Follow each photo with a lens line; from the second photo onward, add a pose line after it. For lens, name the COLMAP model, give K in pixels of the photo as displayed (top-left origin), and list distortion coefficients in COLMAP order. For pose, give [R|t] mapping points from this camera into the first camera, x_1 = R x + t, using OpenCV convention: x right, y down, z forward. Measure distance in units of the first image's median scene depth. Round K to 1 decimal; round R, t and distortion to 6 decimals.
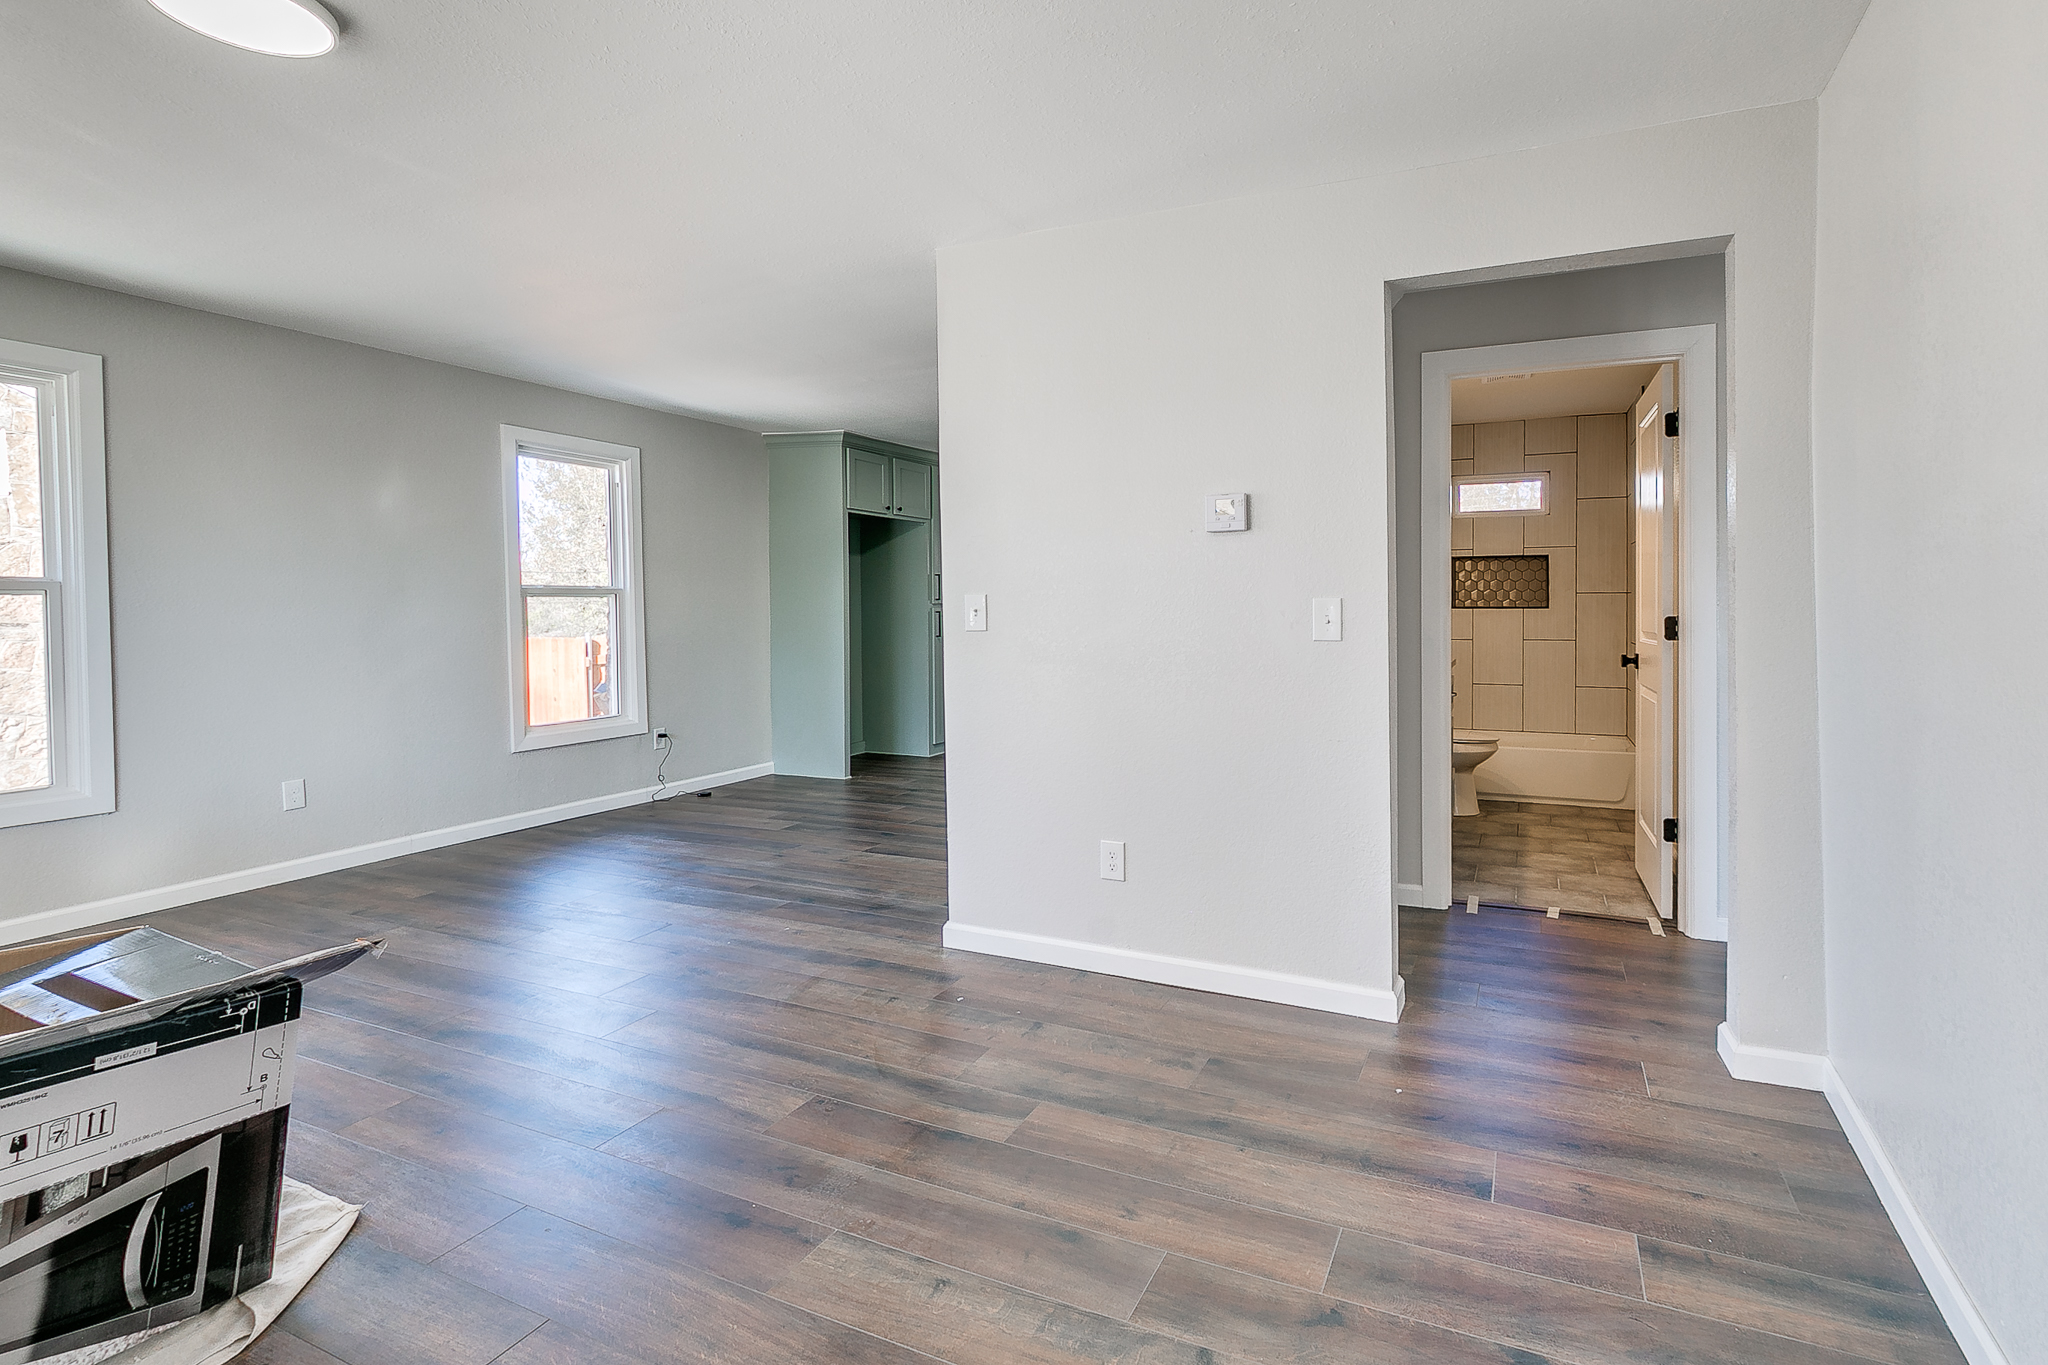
lens RADIAL K [[1000.7, 0, 1020.0], [0, 1000.7, 602.4], [0, 0, 1]] dist [0.002438, 0.000383]
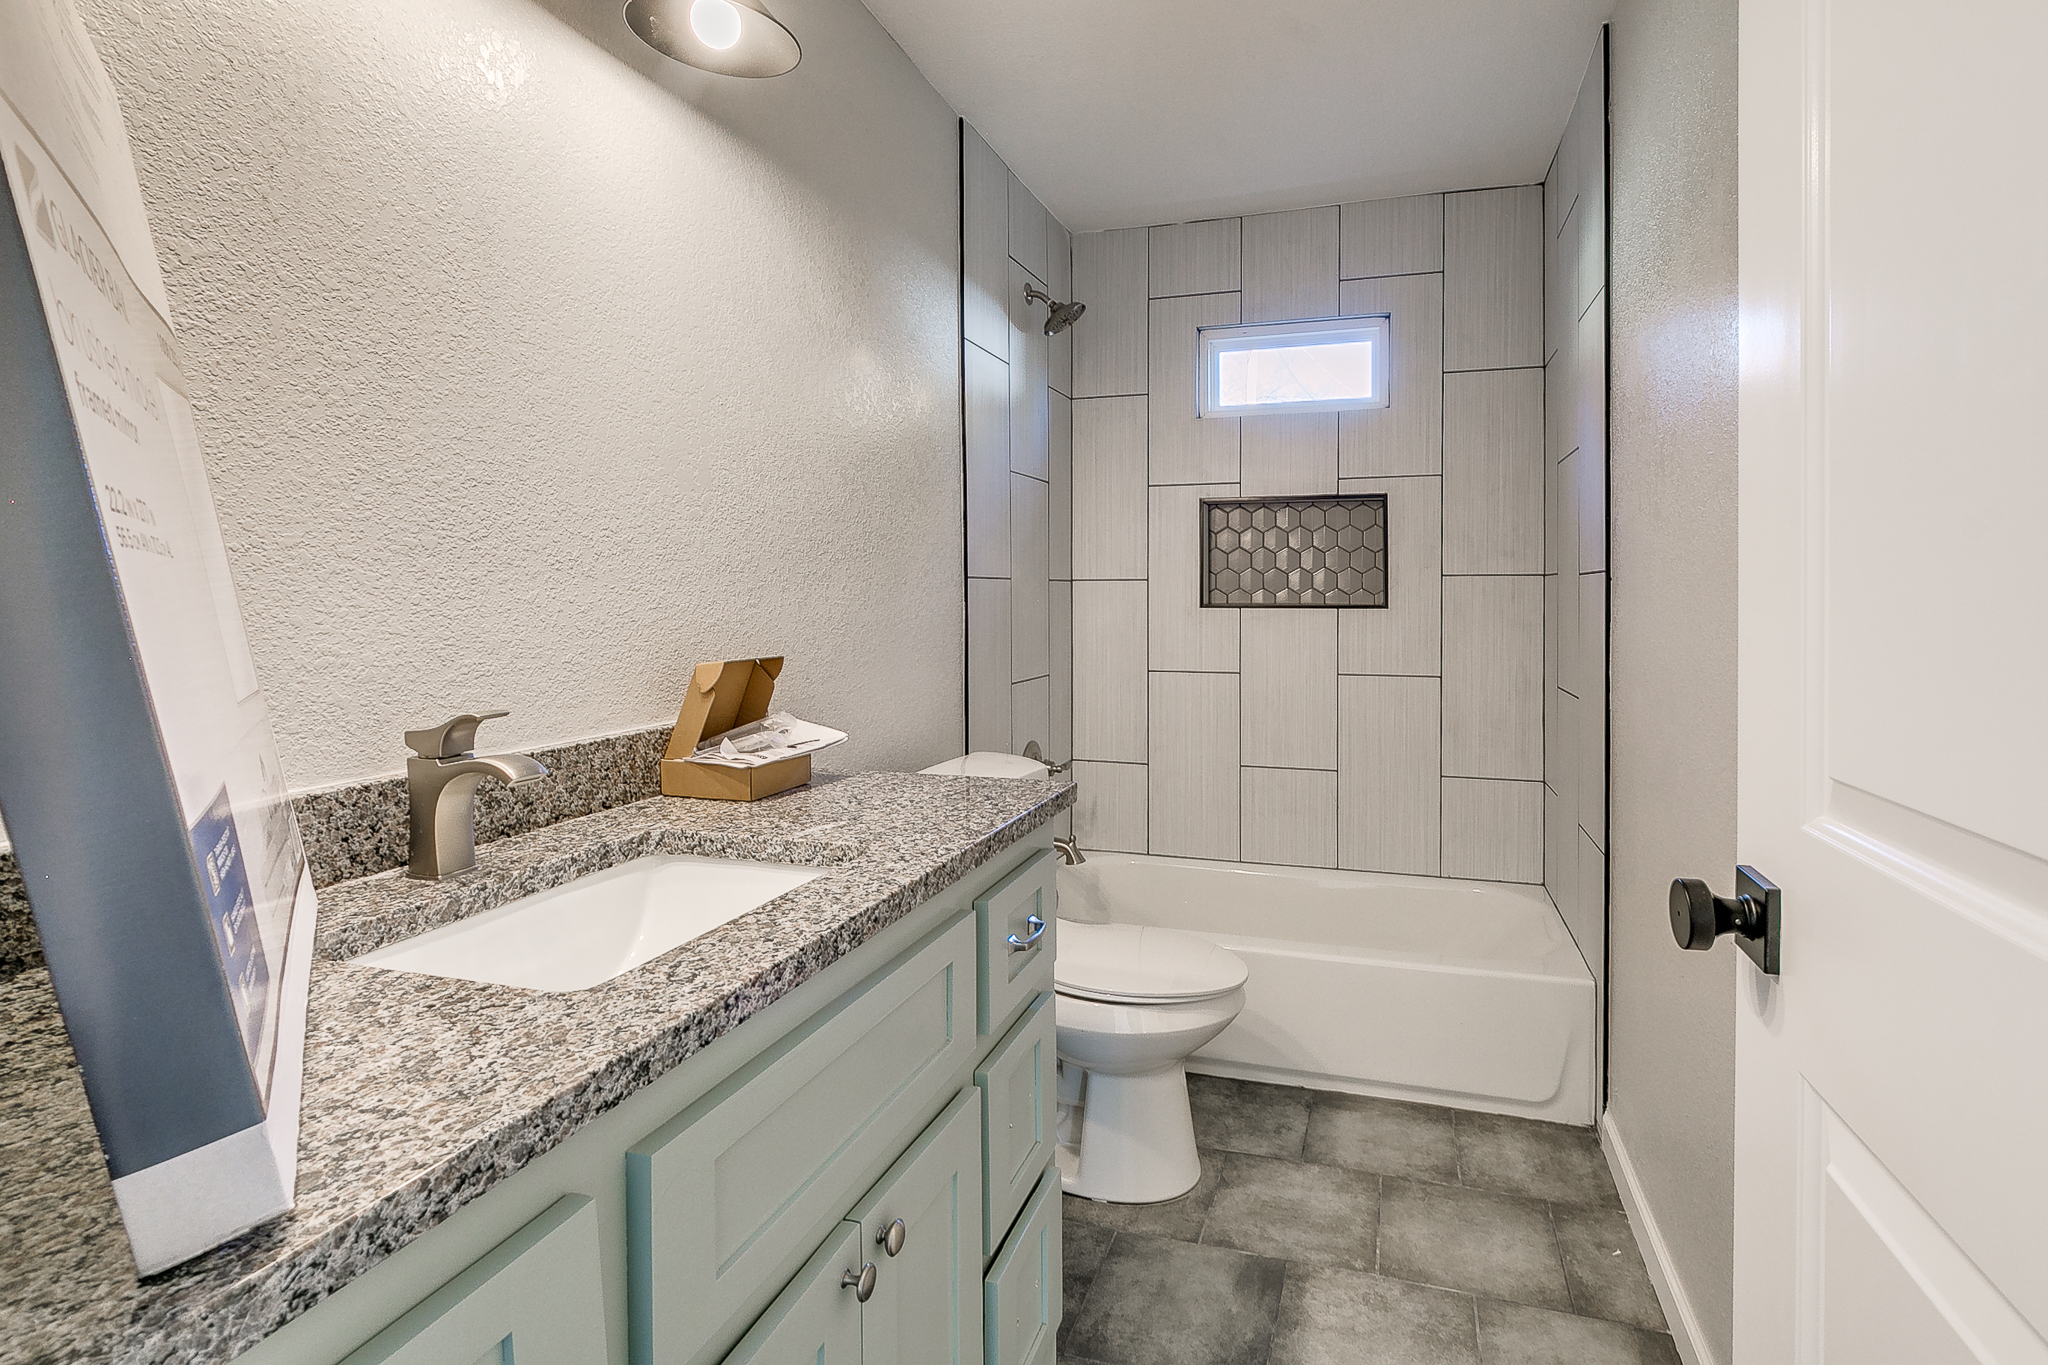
lens RADIAL K [[1026.2, 0, 1027.2], [0, 1026.2, 583.0], [0, 0, 1]] dist [-0.005024, 0.000073]
pose [[0.991250, 0.004561, 0.131916, 0.289129], [-0.004862, 0.999986, 0.001959, -0.006255], [-0.131906, -0.002583, 0.991259, 0.532589]]
